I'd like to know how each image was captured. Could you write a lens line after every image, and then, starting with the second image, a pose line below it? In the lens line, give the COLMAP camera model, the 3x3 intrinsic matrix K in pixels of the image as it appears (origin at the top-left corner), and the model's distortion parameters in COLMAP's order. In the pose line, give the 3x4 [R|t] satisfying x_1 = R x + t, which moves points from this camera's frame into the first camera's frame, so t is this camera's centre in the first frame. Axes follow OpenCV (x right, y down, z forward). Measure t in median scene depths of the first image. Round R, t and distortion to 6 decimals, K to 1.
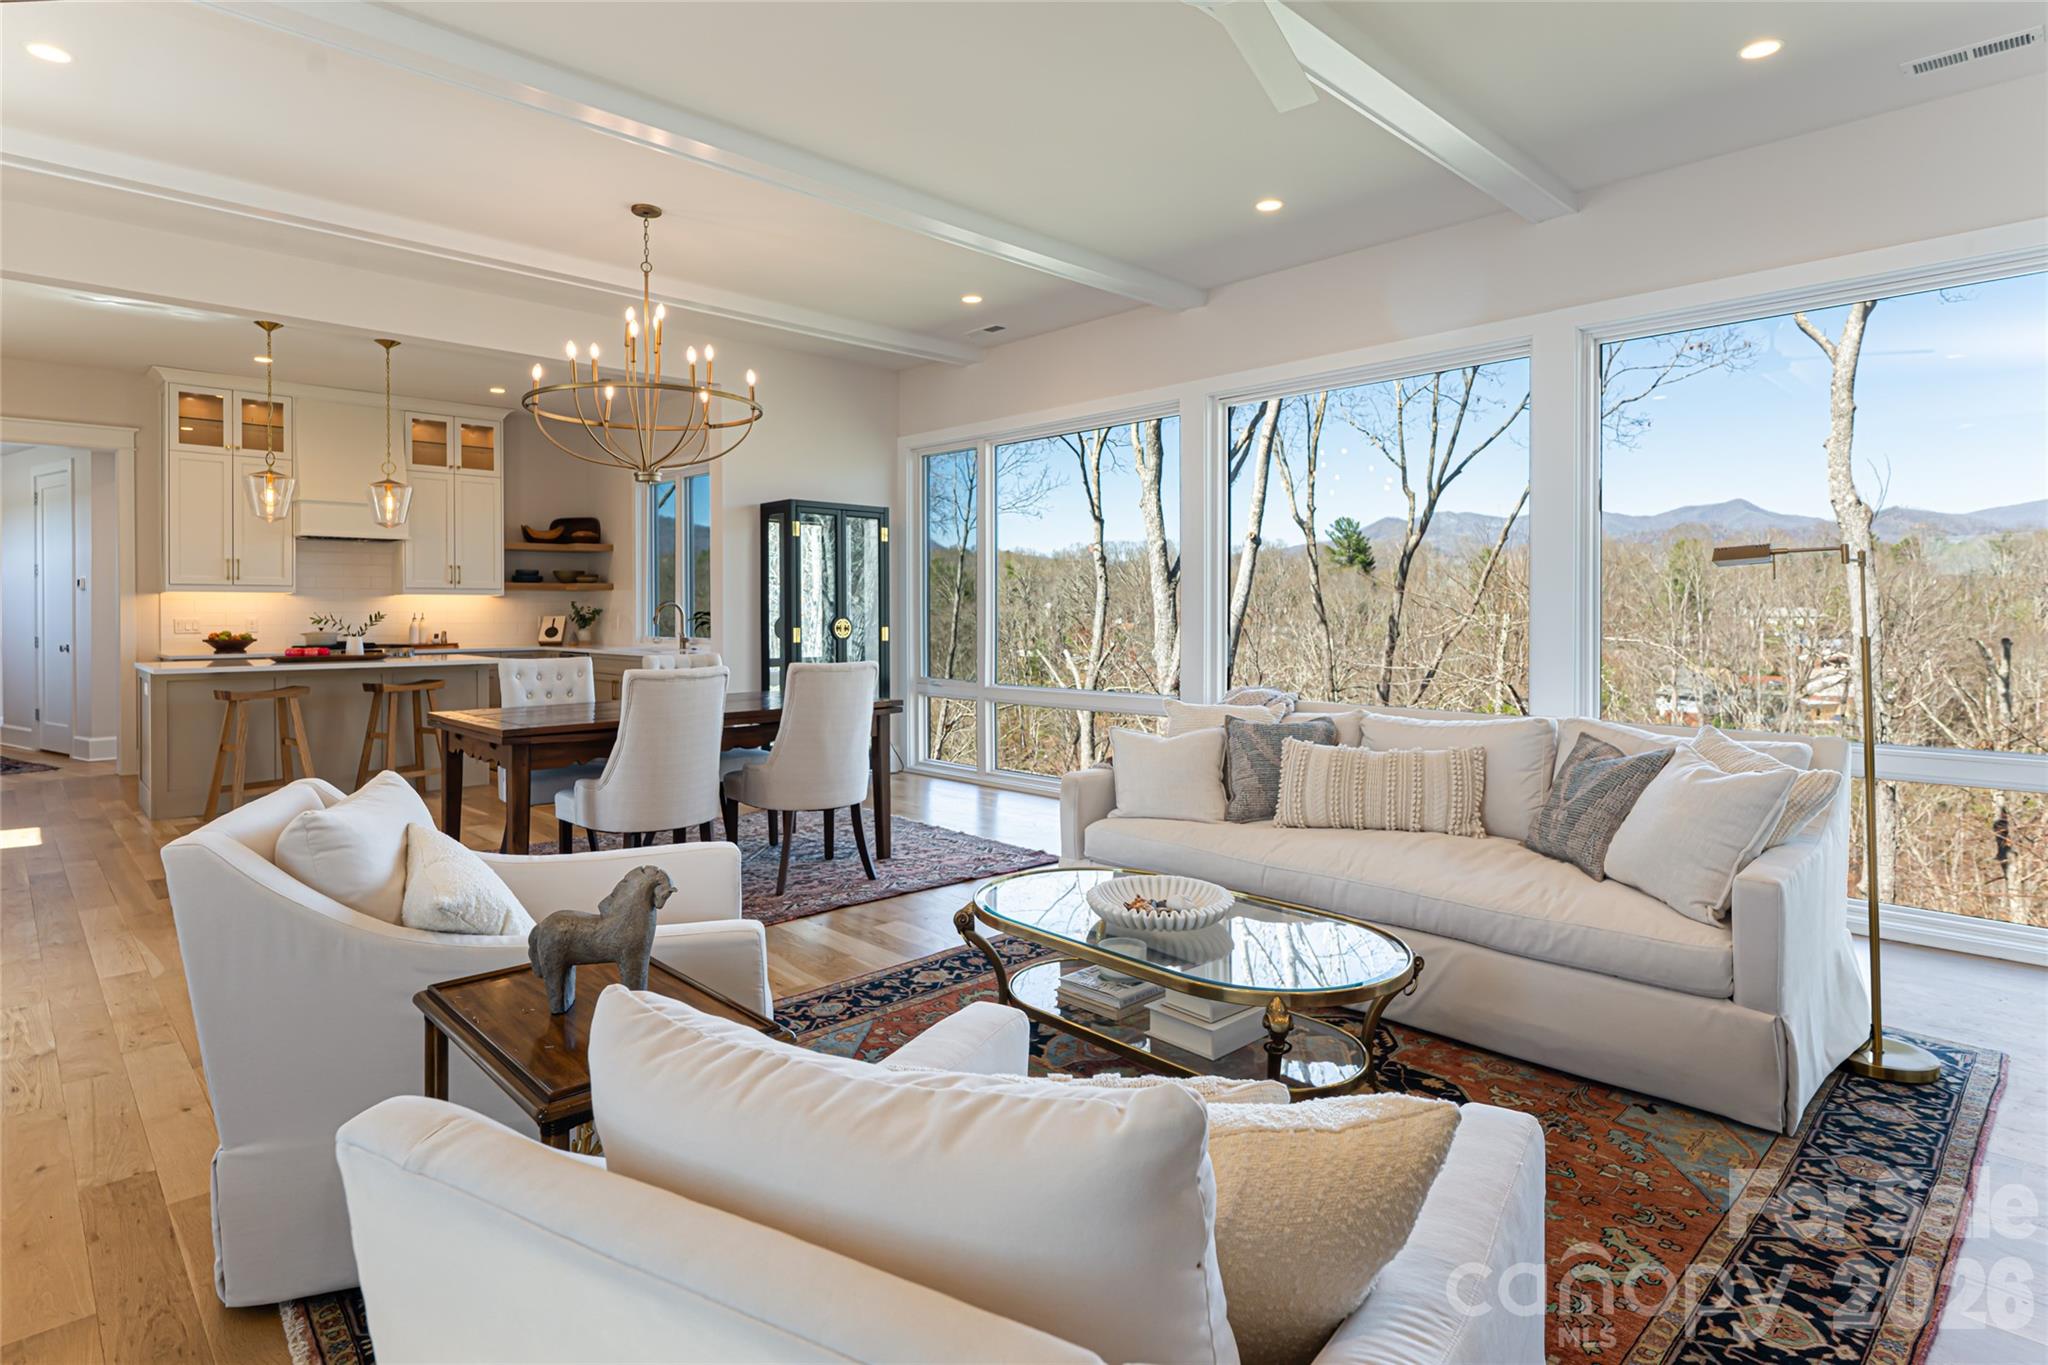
lens RADIAL K [[1052.5, 0, 1023.0], [0, 1052.5, 619.9], [0, 0, 1]] dist [-0.011417, -0.000291]
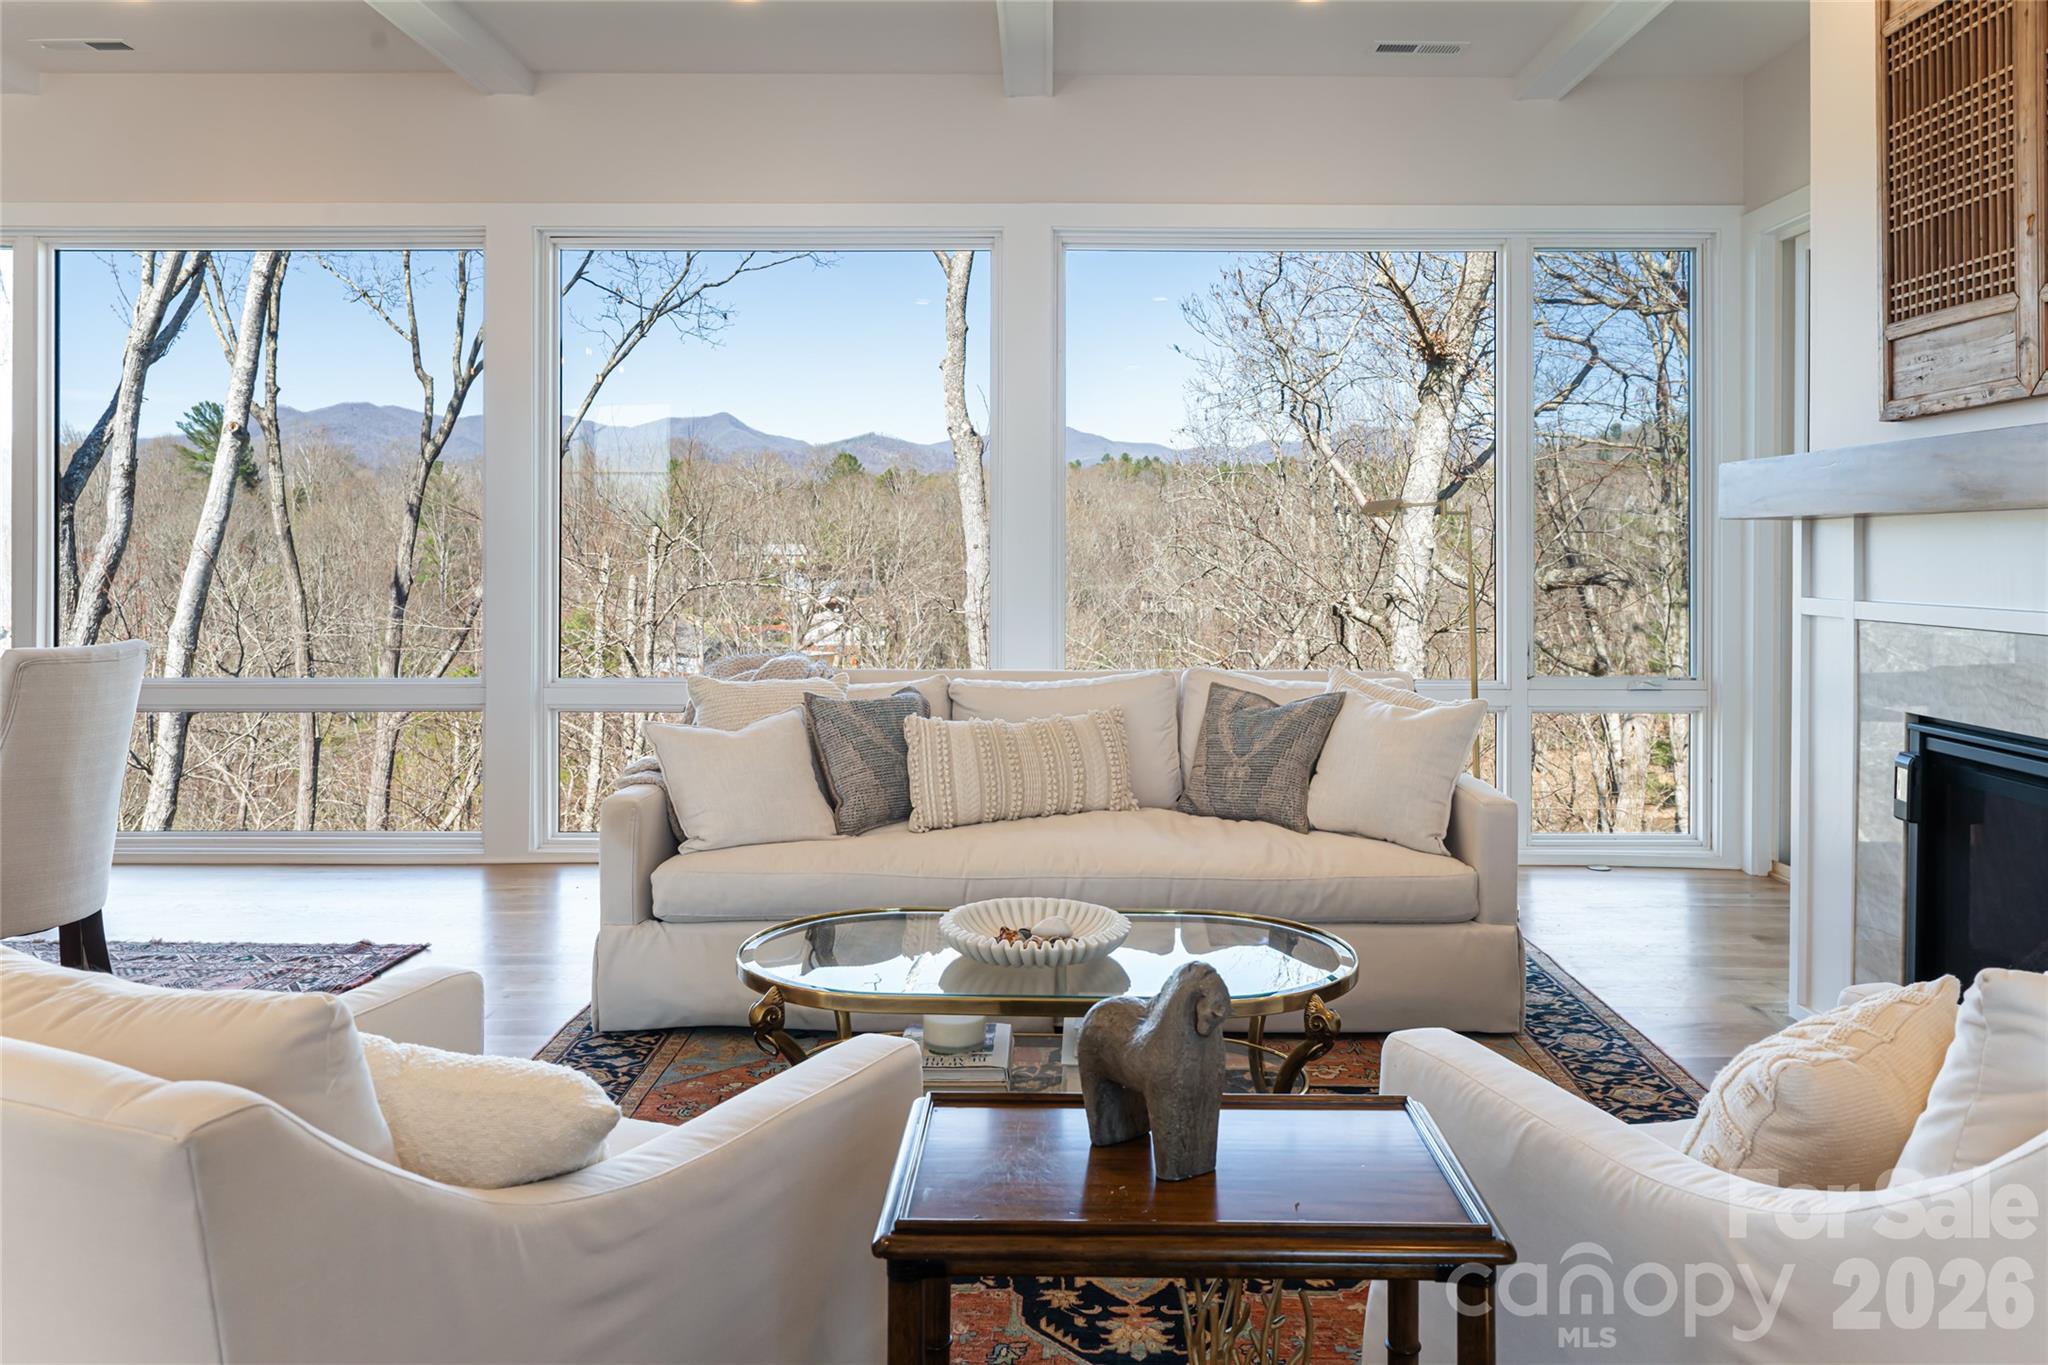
lens RADIAL K [[1491.9, 0, 1027.7], [0, 1491.9, 555.8], [0, 0, 1]] dist [0.003102, 0.001666]
pose [[0.704272, -0.000294, 0.709930, -0.437718], [0.002086, 0.999996, -0.001654, -0.002823], [-0.709927, 0.002646, 0.704270, 0.157620]]
